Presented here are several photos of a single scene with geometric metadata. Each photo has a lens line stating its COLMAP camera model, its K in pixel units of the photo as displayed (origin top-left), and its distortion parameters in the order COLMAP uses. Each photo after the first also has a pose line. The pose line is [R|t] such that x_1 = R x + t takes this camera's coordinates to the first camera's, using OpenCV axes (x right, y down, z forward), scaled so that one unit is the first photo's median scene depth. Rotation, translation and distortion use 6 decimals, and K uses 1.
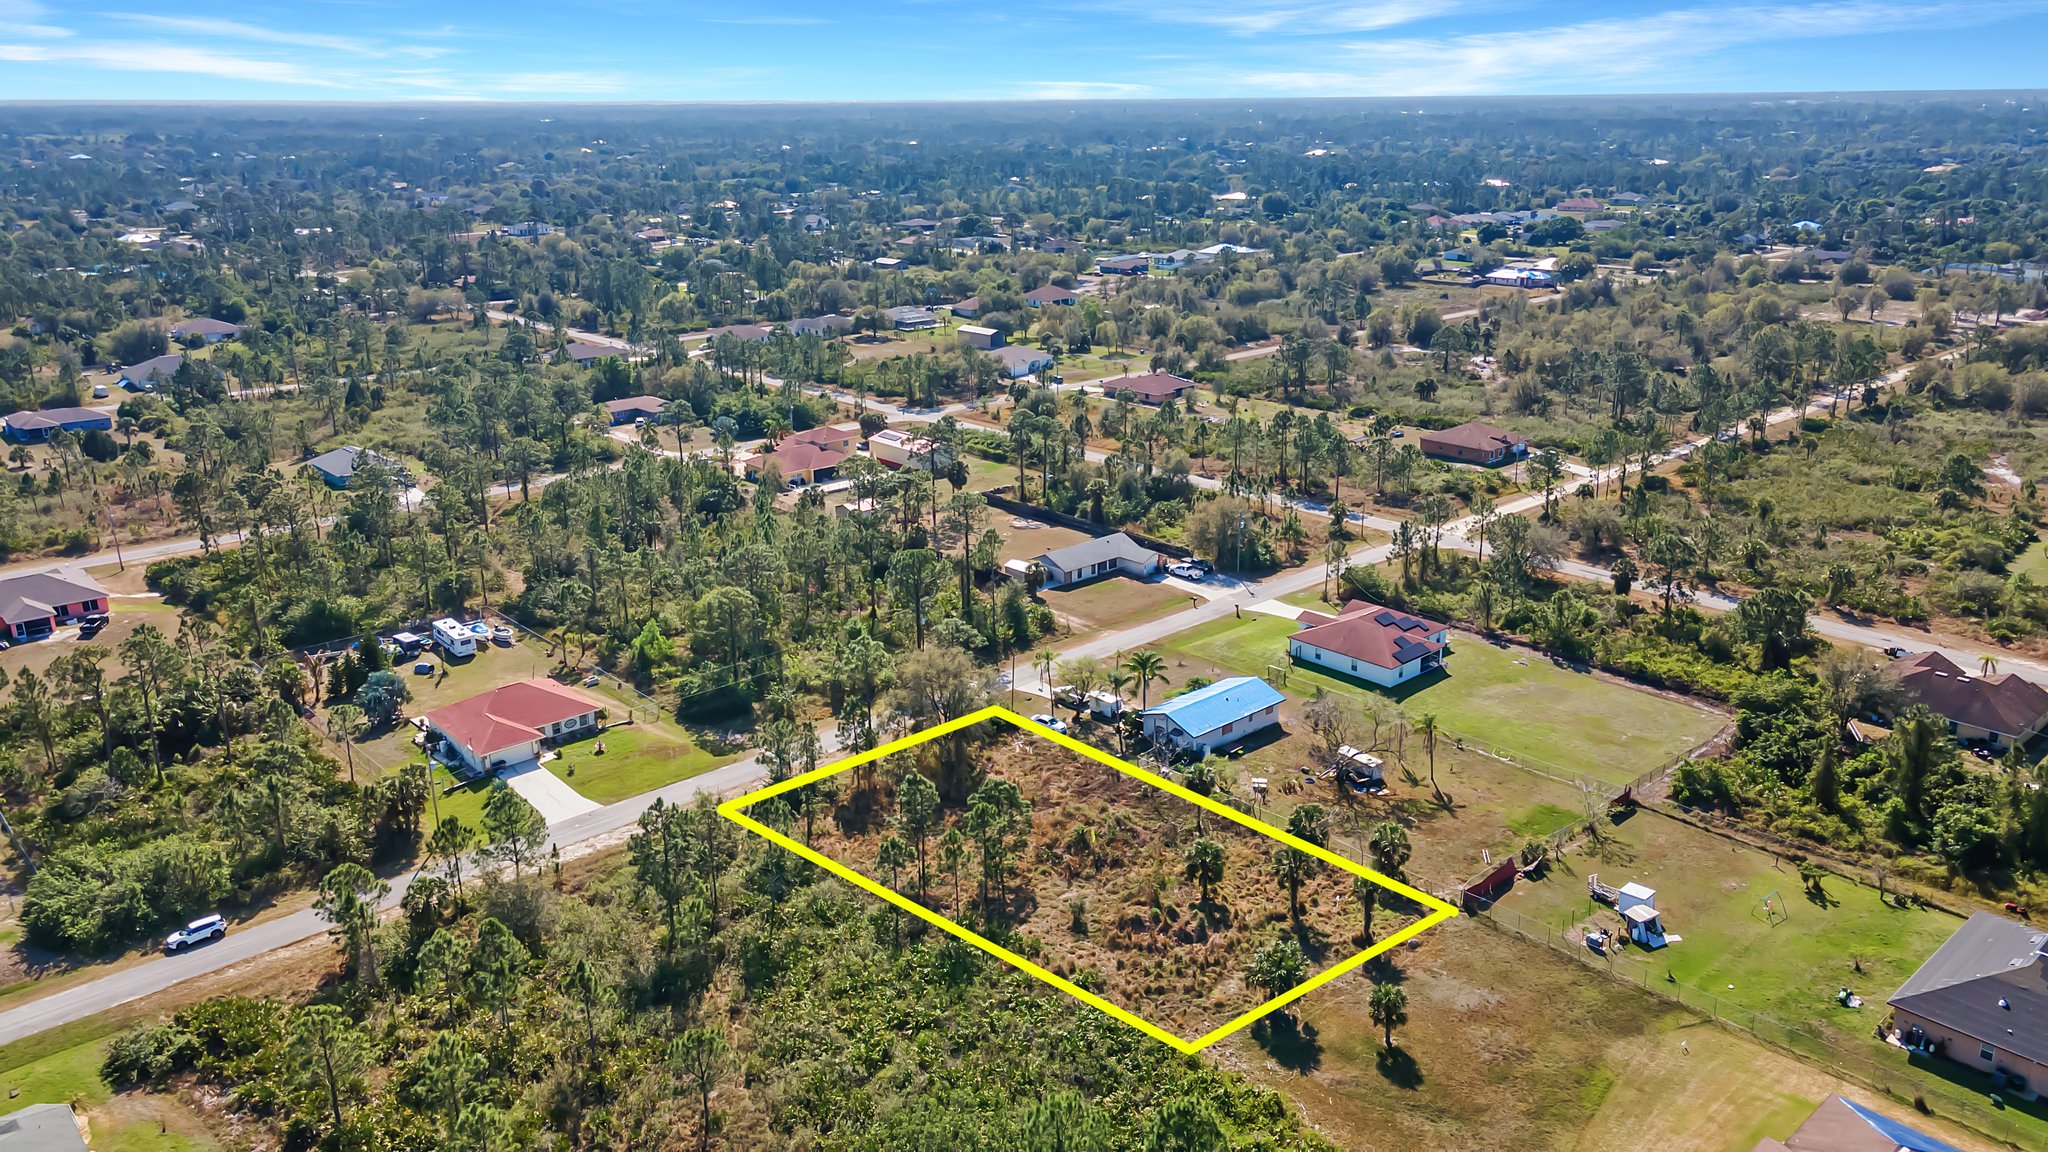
lens RADIAL K [[1503.2, 0, 1026.0], [0, 1503.2, 539.4], [0, 0, 1]] dist [0.048432, -0.002419]
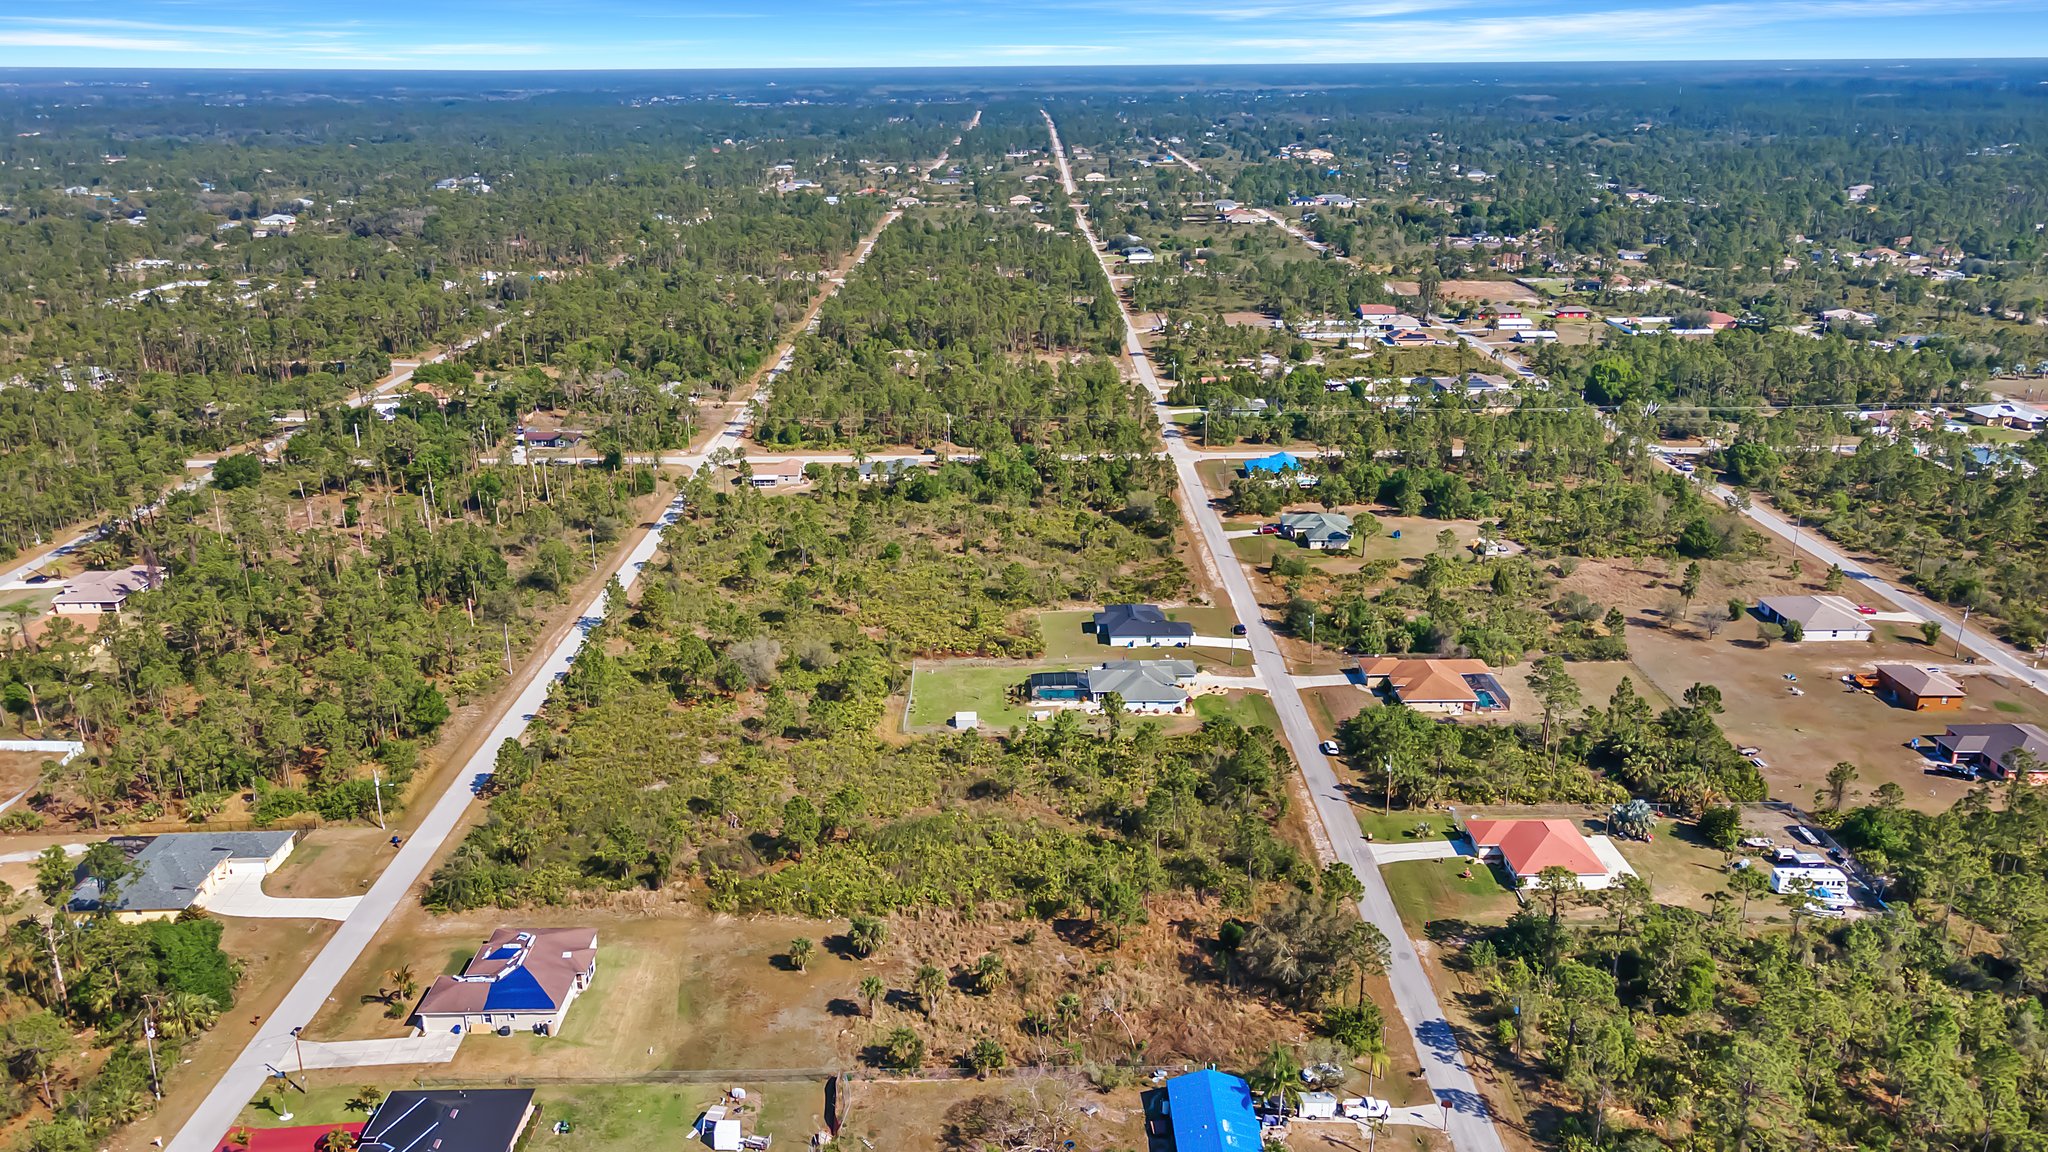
lens RADIAL K [[1503.2, 0, 1026.0], [0, 1503.2, 539.4], [0, 0, 1]] dist [0.048432, -0.002419]
pose [[-0.658745, 0.239504, -0.713227, 0.712892], [-0.205442, 0.854691, 0.476756, -0.563977], [0.723774, 0.460588, -0.513819, 1.130198]]
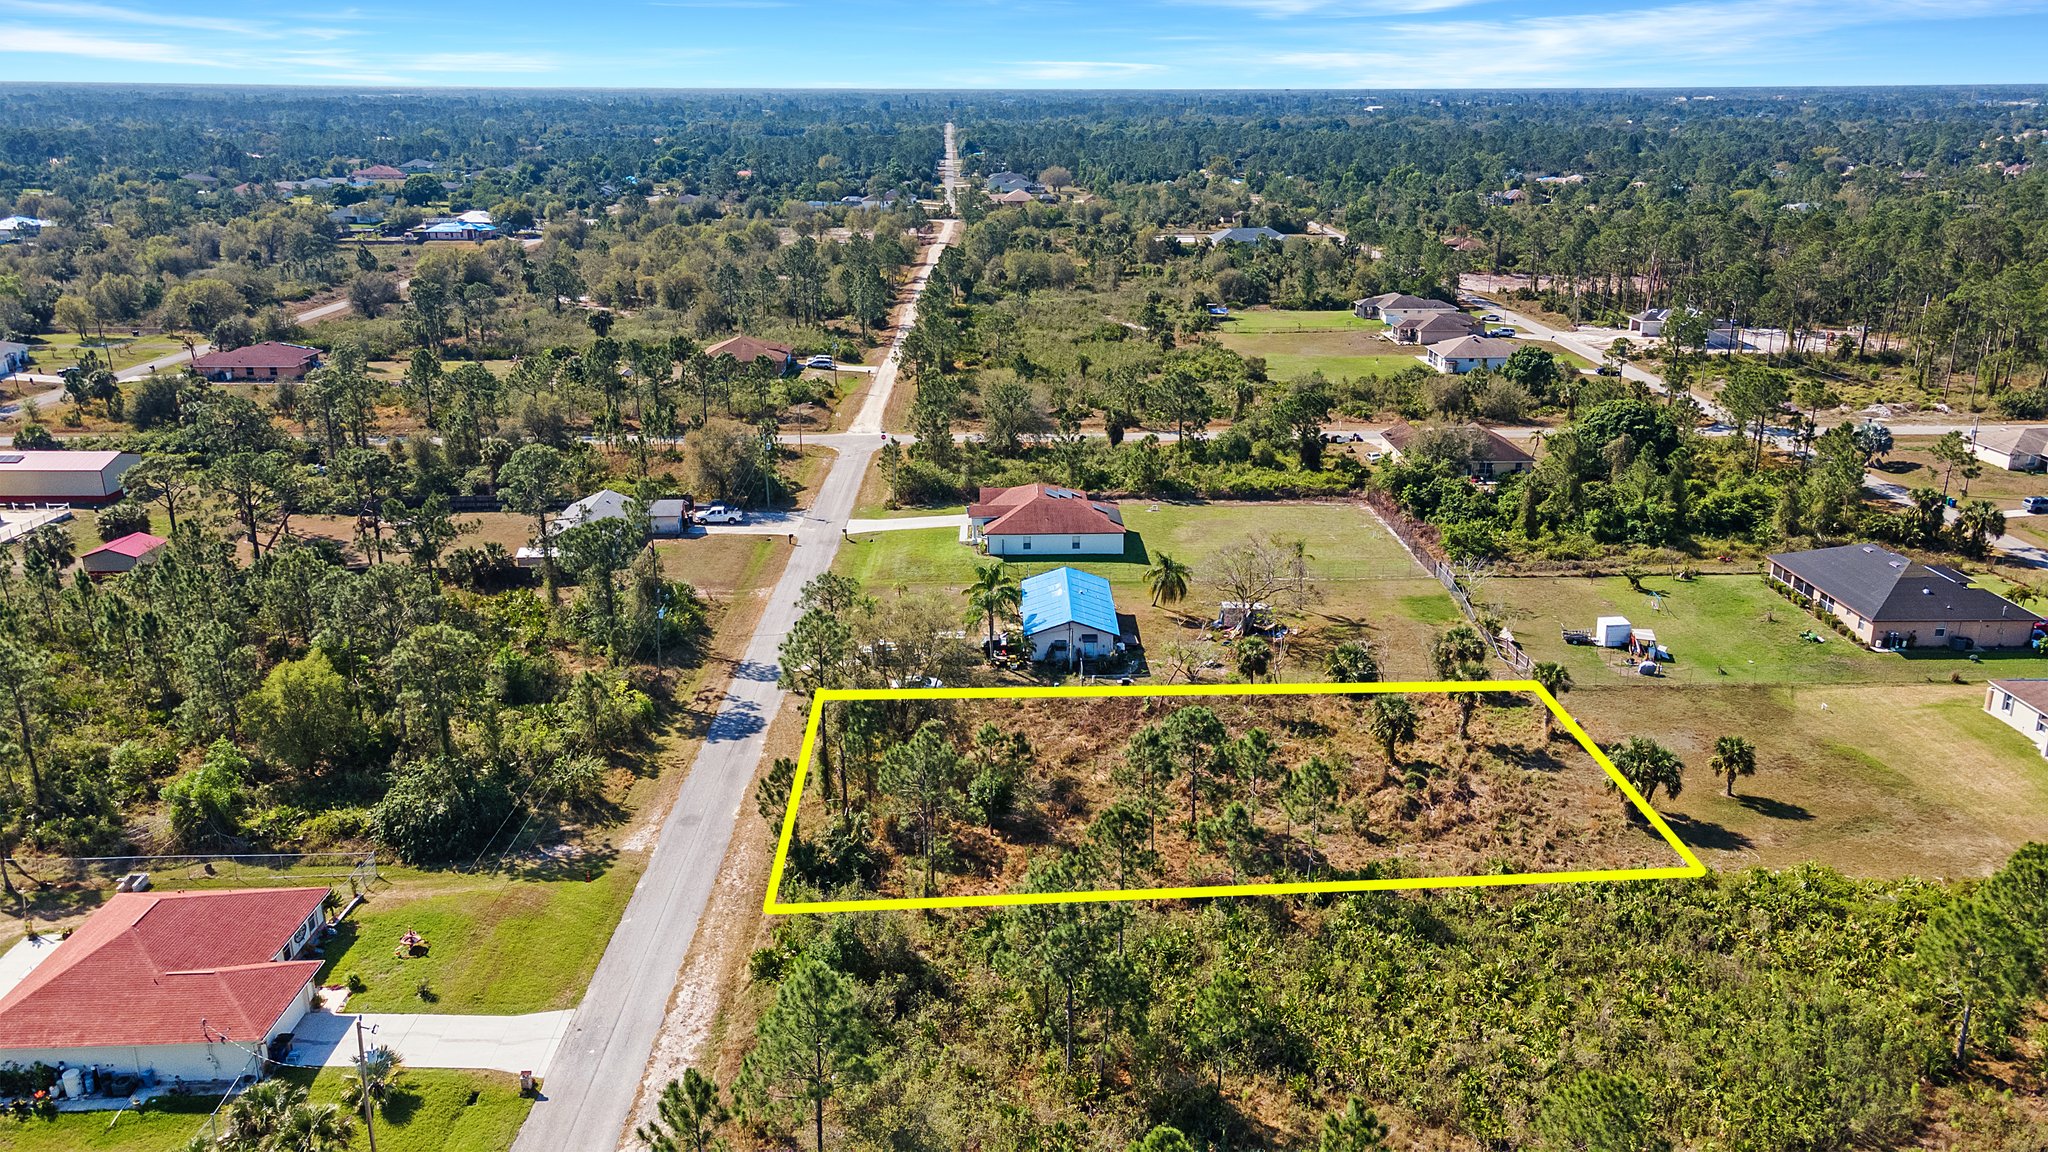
lens RADIAL K [[1503.2, 0, 1026.0], [0, 1503.2, 539.4], [0, 0, 1]] dist [0.048432, -0.002419]
pose [[0.654105, -0.209254, 0.726883, -0.453863], [0.211039, 0.973299, 0.090282, -0.005844], [-0.726367, 0.094347, 0.680801, 0.407325]]
